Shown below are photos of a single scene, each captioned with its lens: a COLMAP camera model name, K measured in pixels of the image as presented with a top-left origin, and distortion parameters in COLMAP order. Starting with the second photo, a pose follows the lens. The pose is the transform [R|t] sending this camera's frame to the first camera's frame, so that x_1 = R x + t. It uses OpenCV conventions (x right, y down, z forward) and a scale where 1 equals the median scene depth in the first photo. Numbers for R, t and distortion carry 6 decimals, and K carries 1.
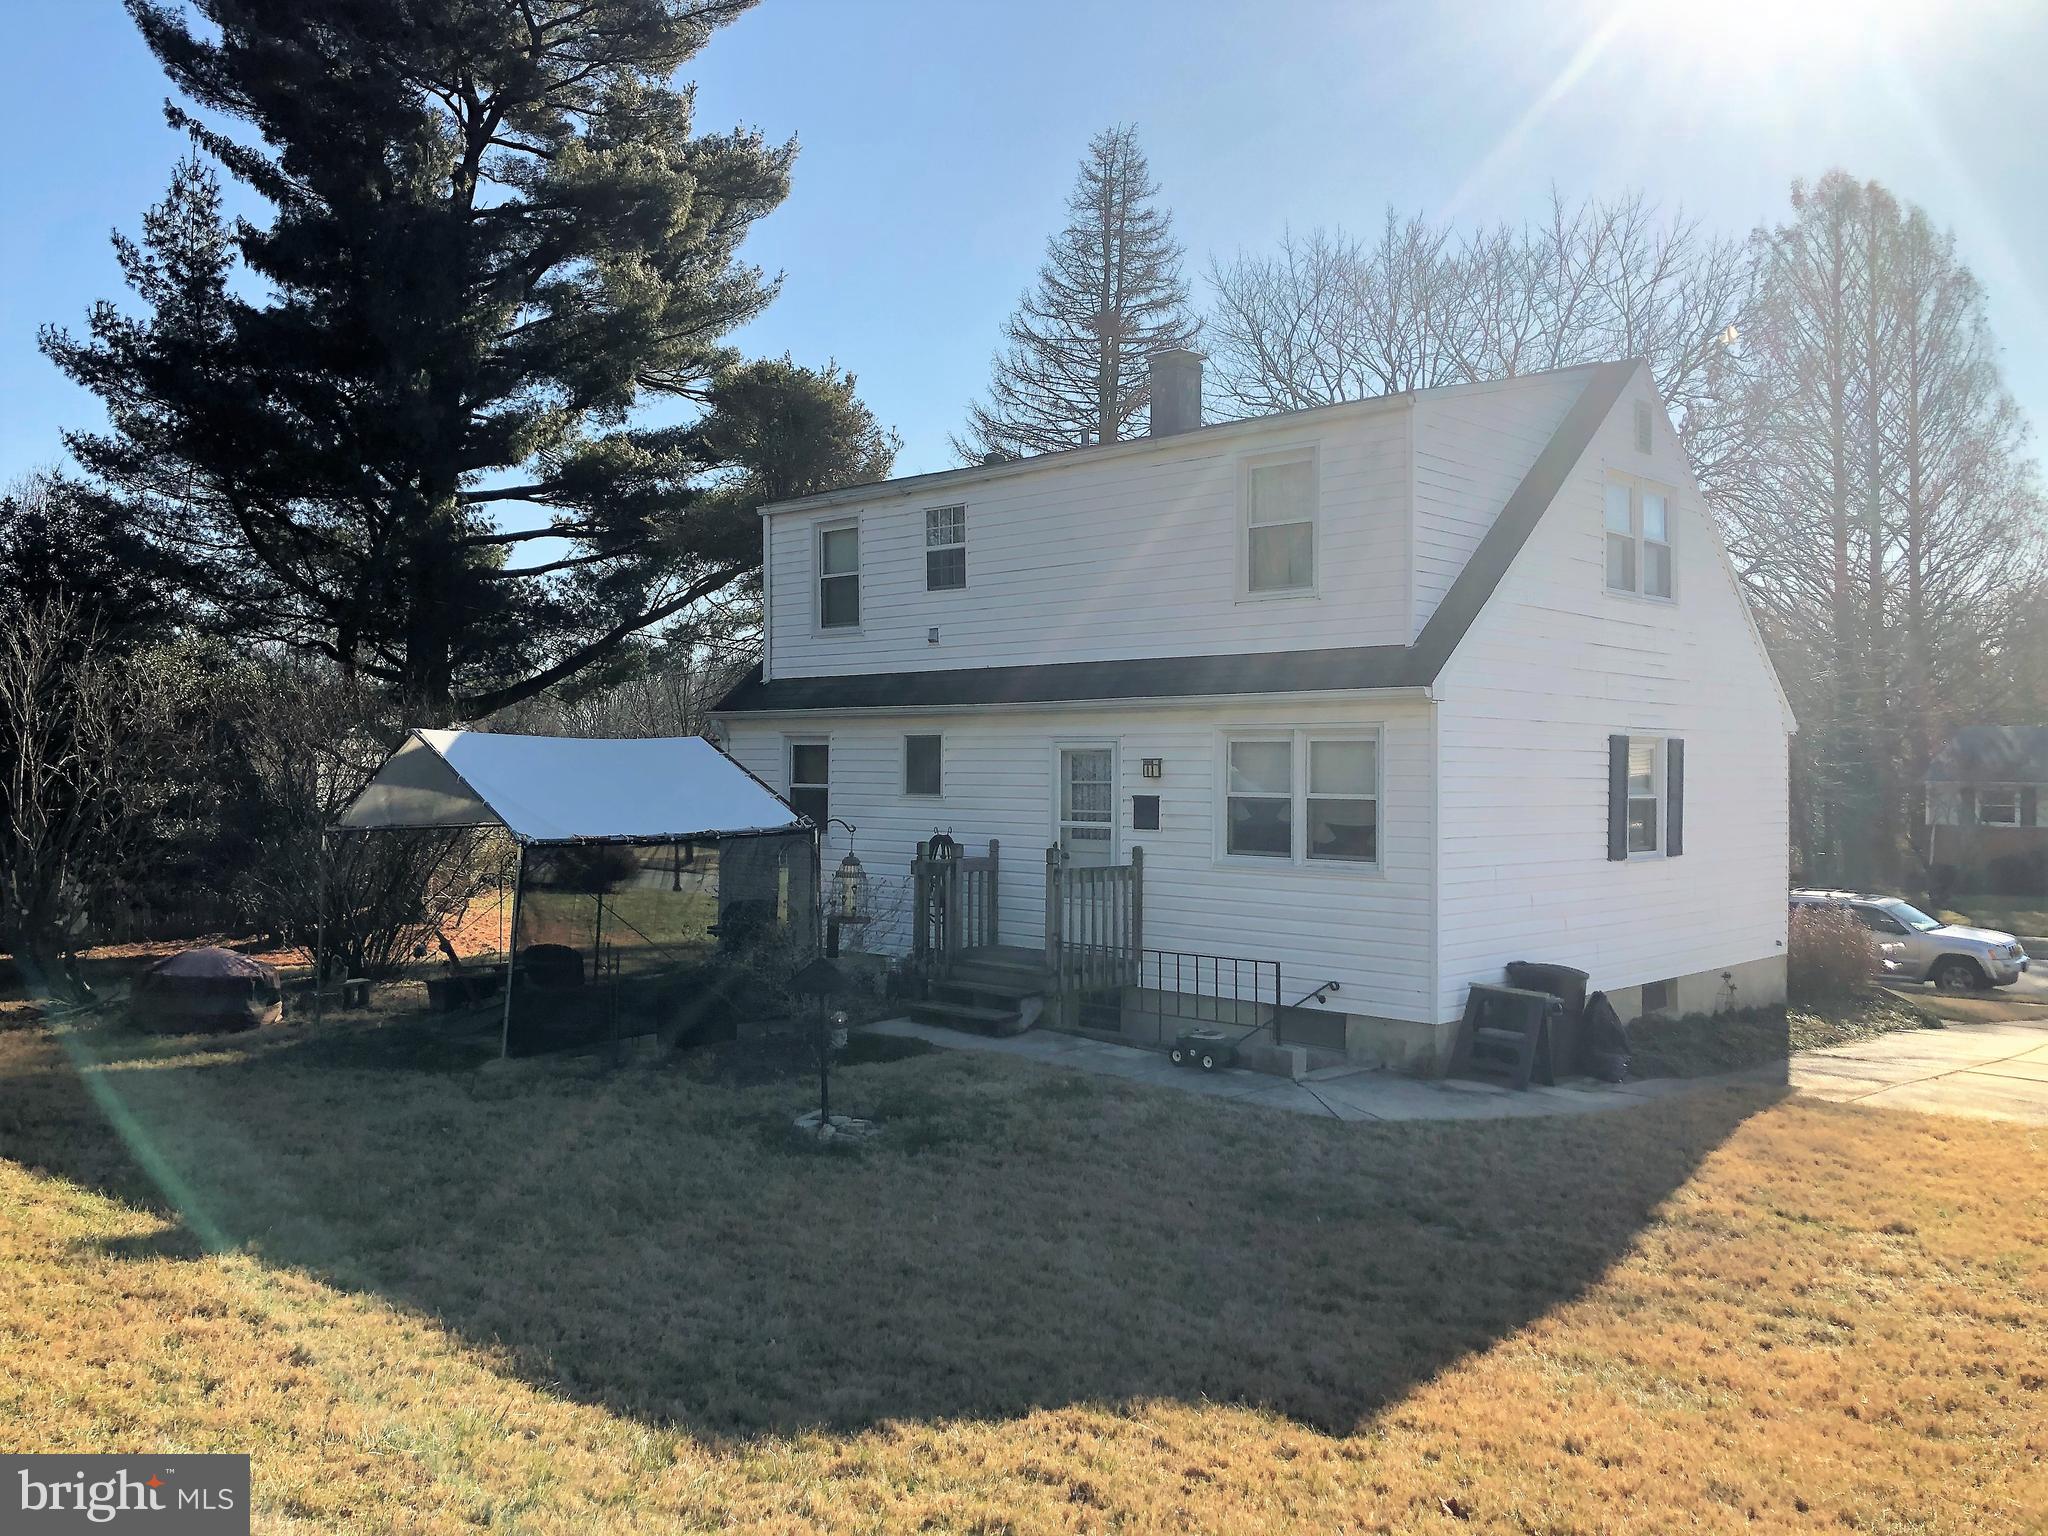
lens RADIAL K [[1671.7, 0, 1018.3], [0, 1671.7, 734.7], [0, 0, 1]] dist [0.058923, -0.109372]
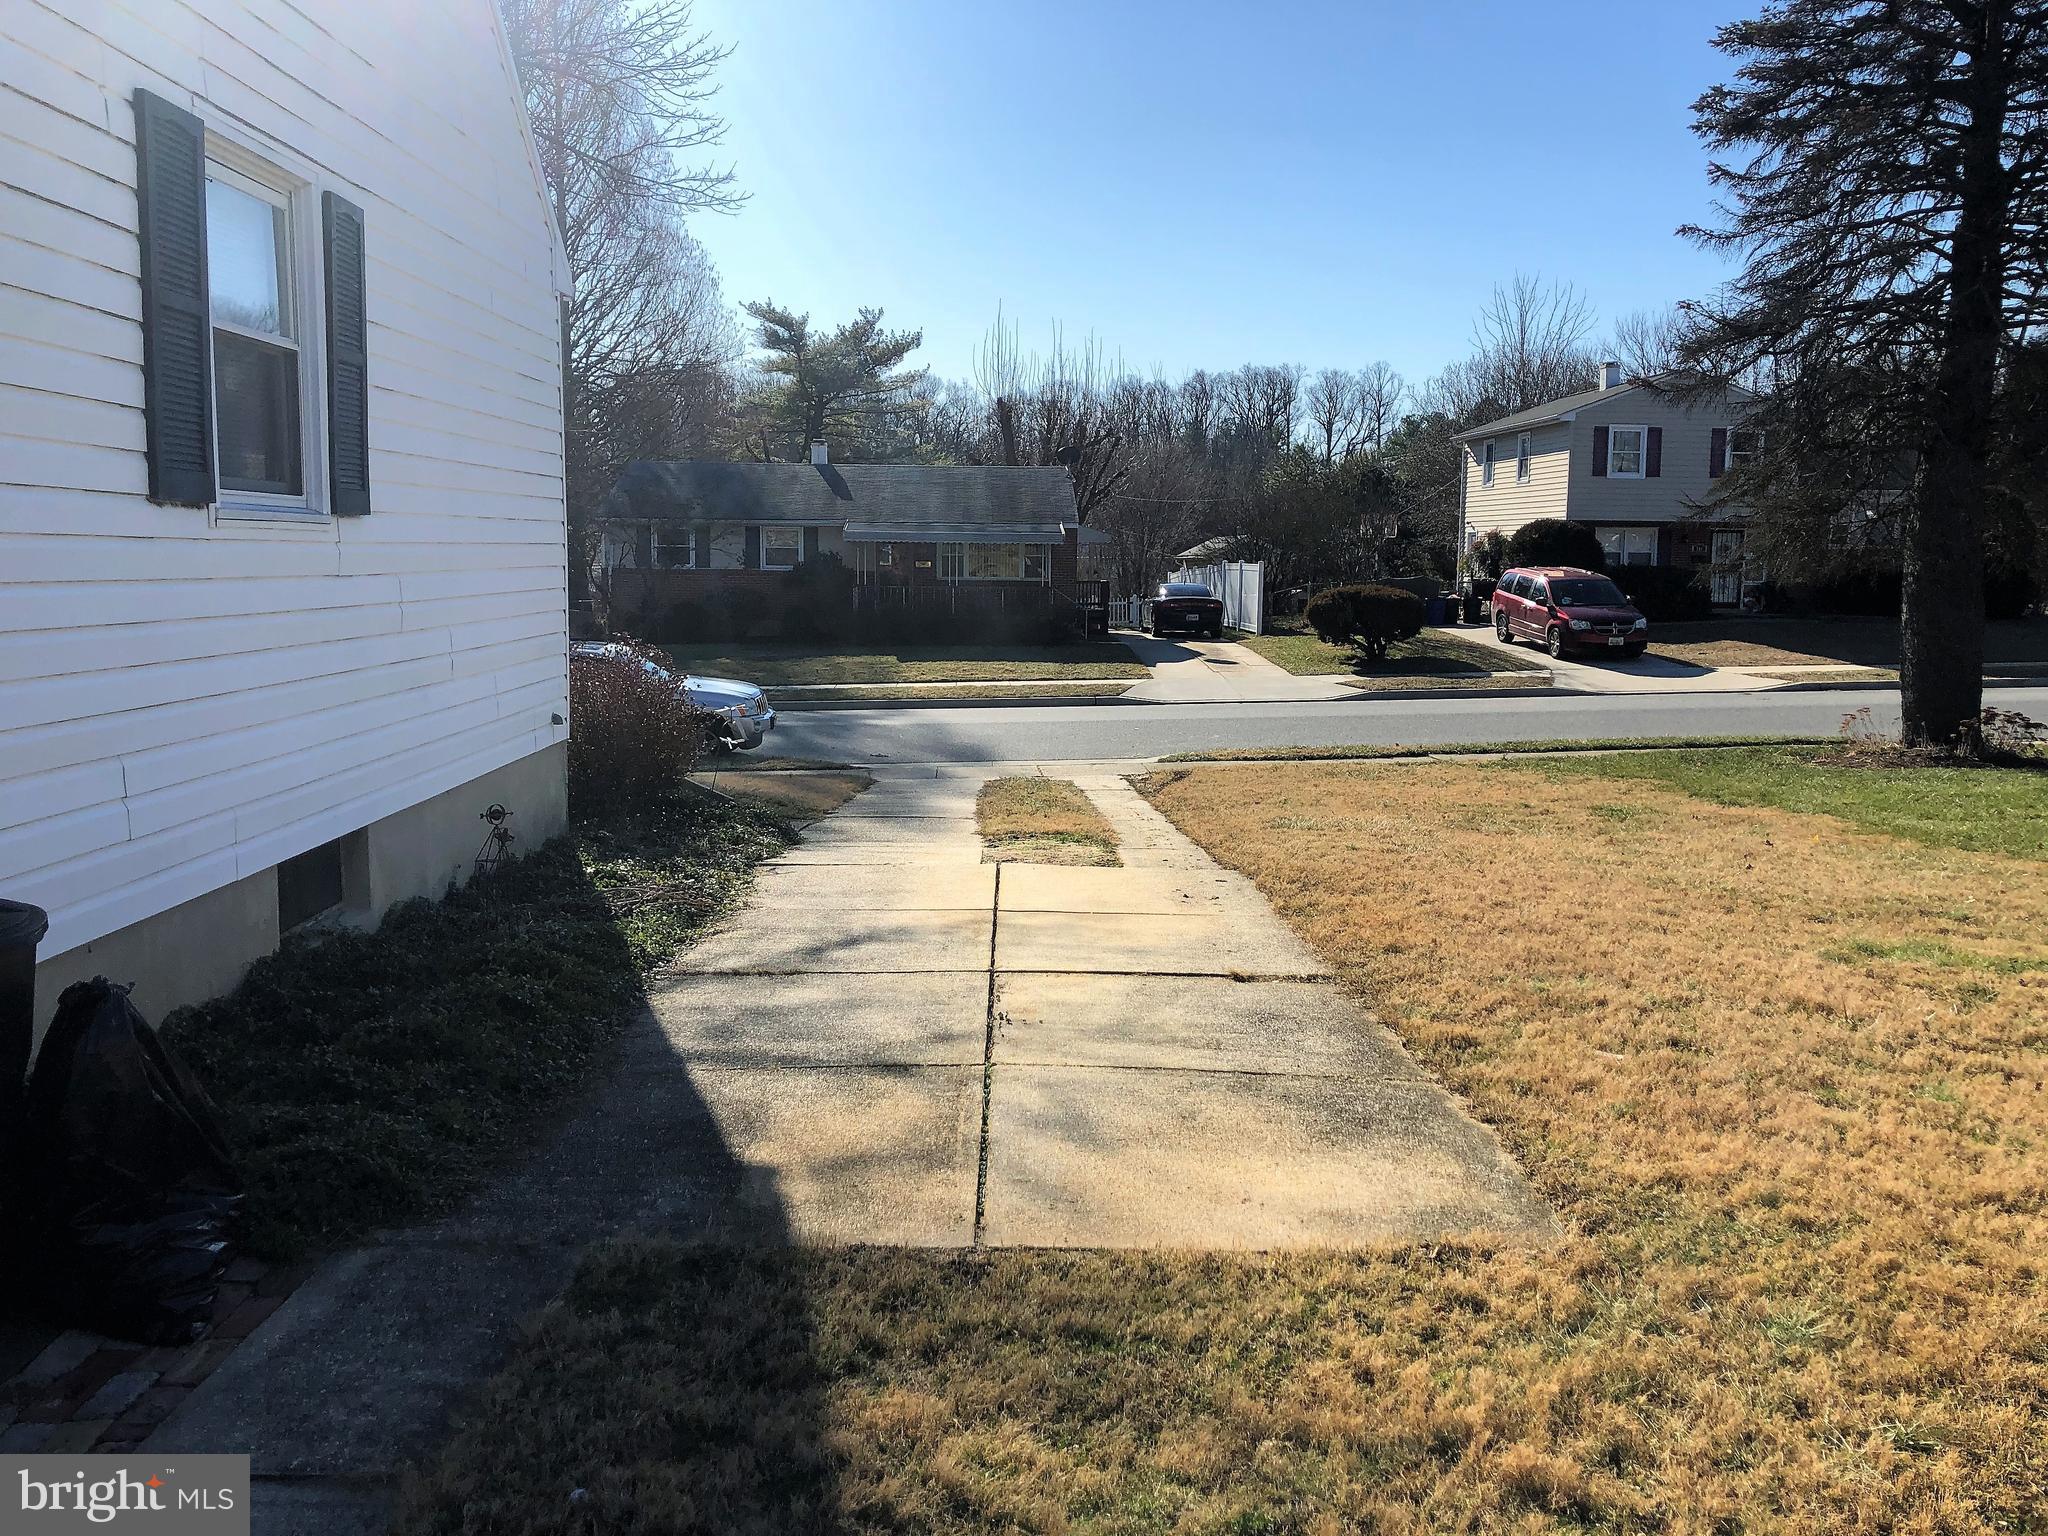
lens RADIAL K [[1671.7, 0, 1018.3], [0, 1671.7, 734.7], [0, 0, 1]] dist [0.058923, -0.109372]
pose [[0.716152, -0.080592, 0.693275, 0.225202], [-0.012063, 0.991733, 0.127748, 0.069414], [-0.697840, -0.099850, 0.709260, 0.605754]]
